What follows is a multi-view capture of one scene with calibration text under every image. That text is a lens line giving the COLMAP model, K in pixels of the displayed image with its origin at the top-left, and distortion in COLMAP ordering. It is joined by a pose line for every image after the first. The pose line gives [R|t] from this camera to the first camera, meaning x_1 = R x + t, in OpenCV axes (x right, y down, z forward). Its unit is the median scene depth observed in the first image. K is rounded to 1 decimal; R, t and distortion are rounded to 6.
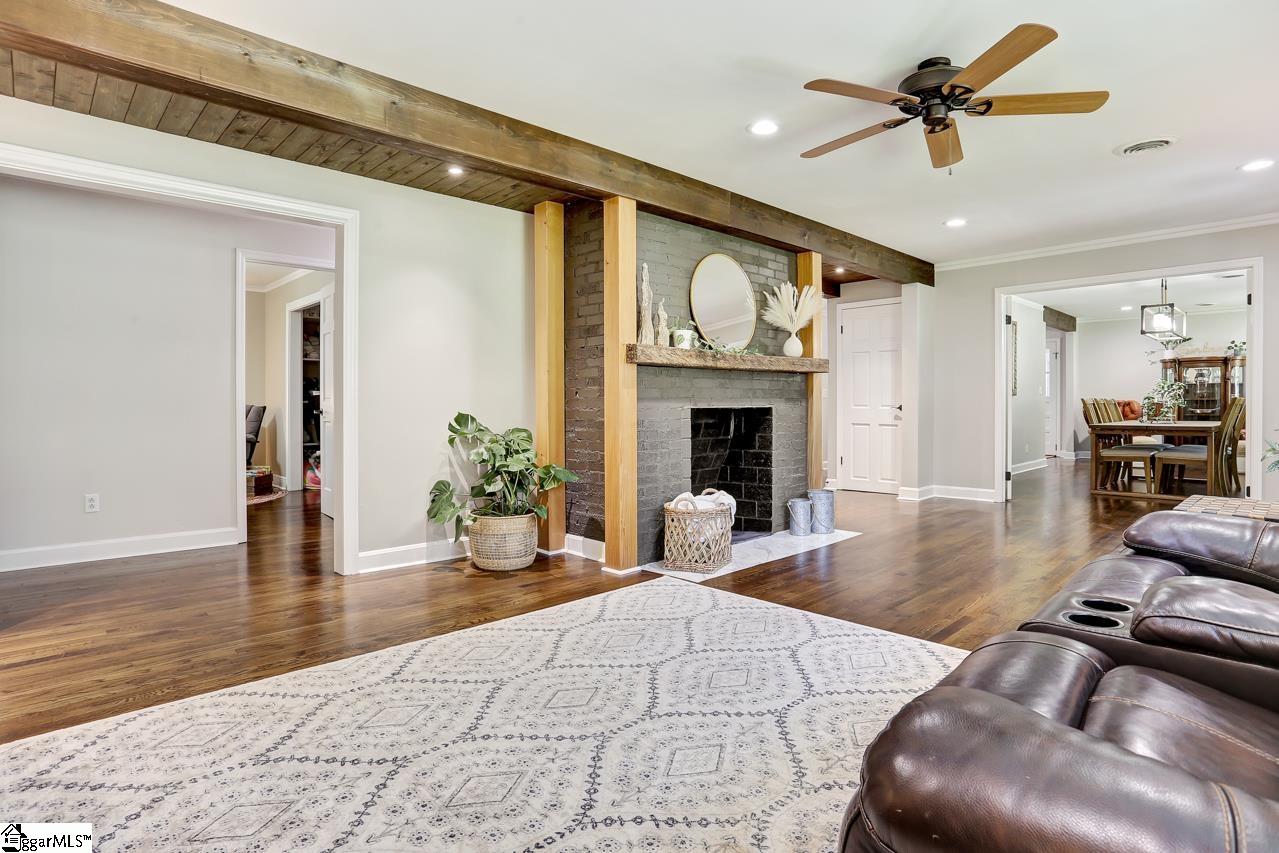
lens RADIAL K [[654.5, 0, 648.3], [0, 654.5, 402.6], [0, 0, 1]] dist [-0.003760, -0.000143]
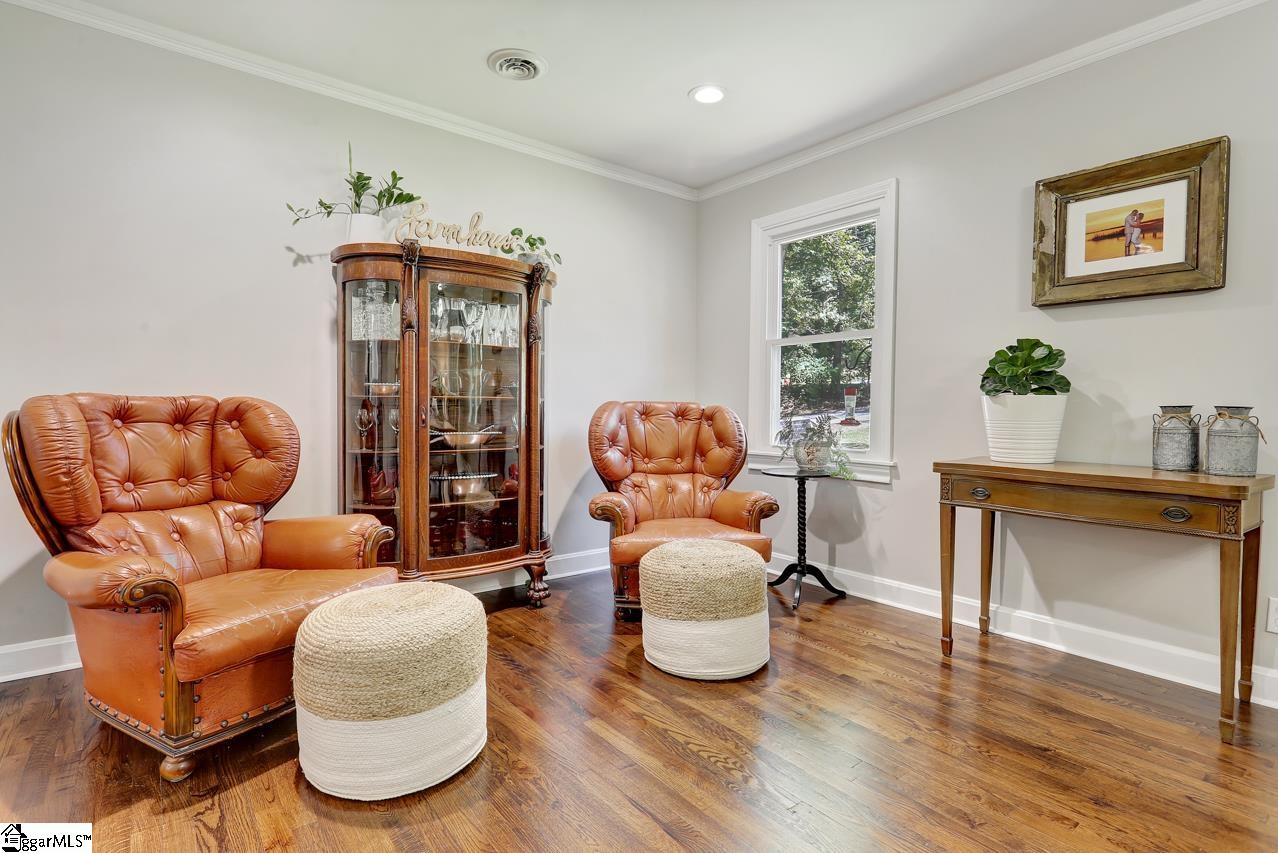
lens RADIAL K [[628.3, 0, 644.2], [0, 628.3, 426.8], [0, 0, 1]] dist [-0.009455, 0.002109]
pose [[0.101913, -0.021426, 0.994563, 0.581740], [-0.000077, 0.999768, 0.021546, 0.001808], [-0.994793, -0.002272, 0.101888, 0.910950]]
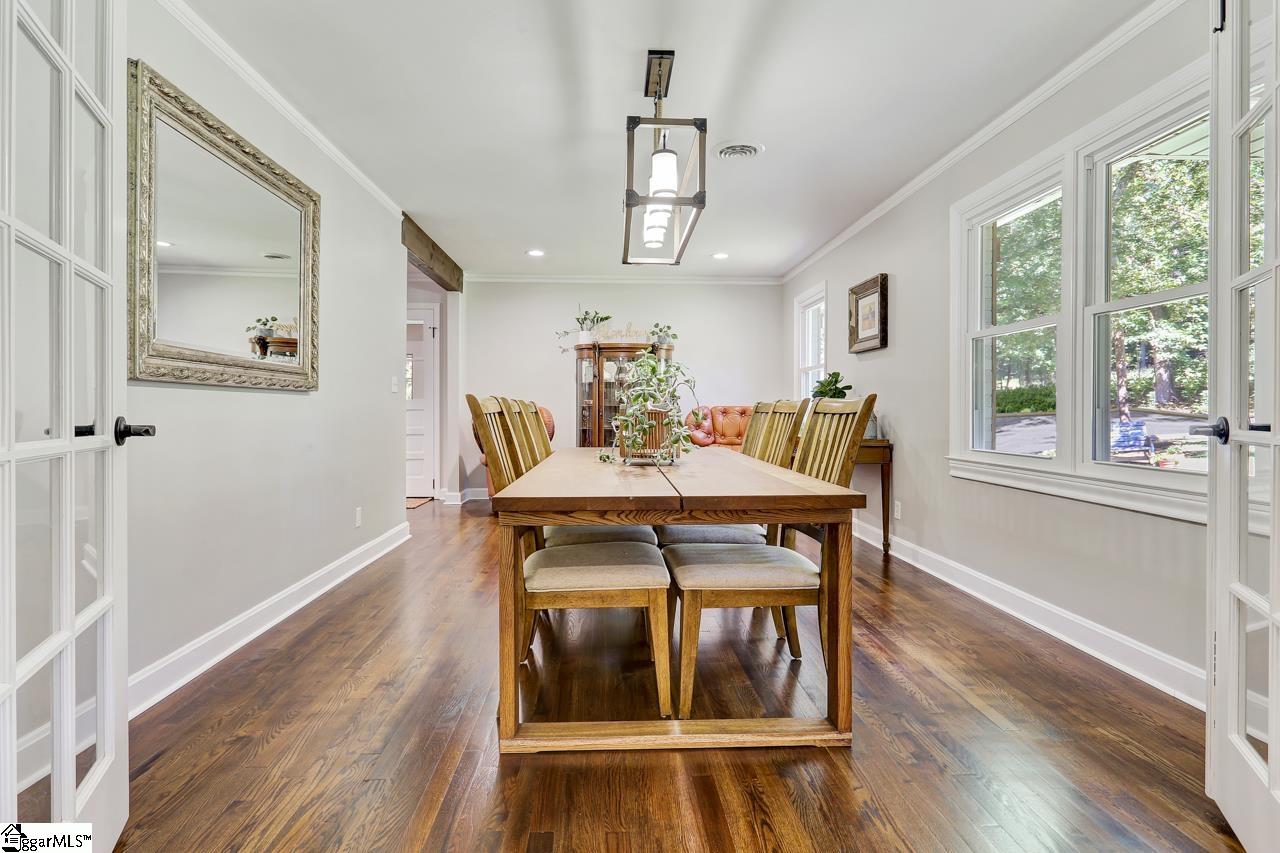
lens RADIAL K [[629.3, 0, 637.9], [0, 629.3, 420.0], [0, 0, 1]] dist [-0.009455, 0.002109]
pose [[0.655894, -0.002822, 0.754848, 0.373178], [0.000027, 0.999993, 0.003715, 0.007467], [-0.754853, -0.002416, 0.655889, 0.575295]]
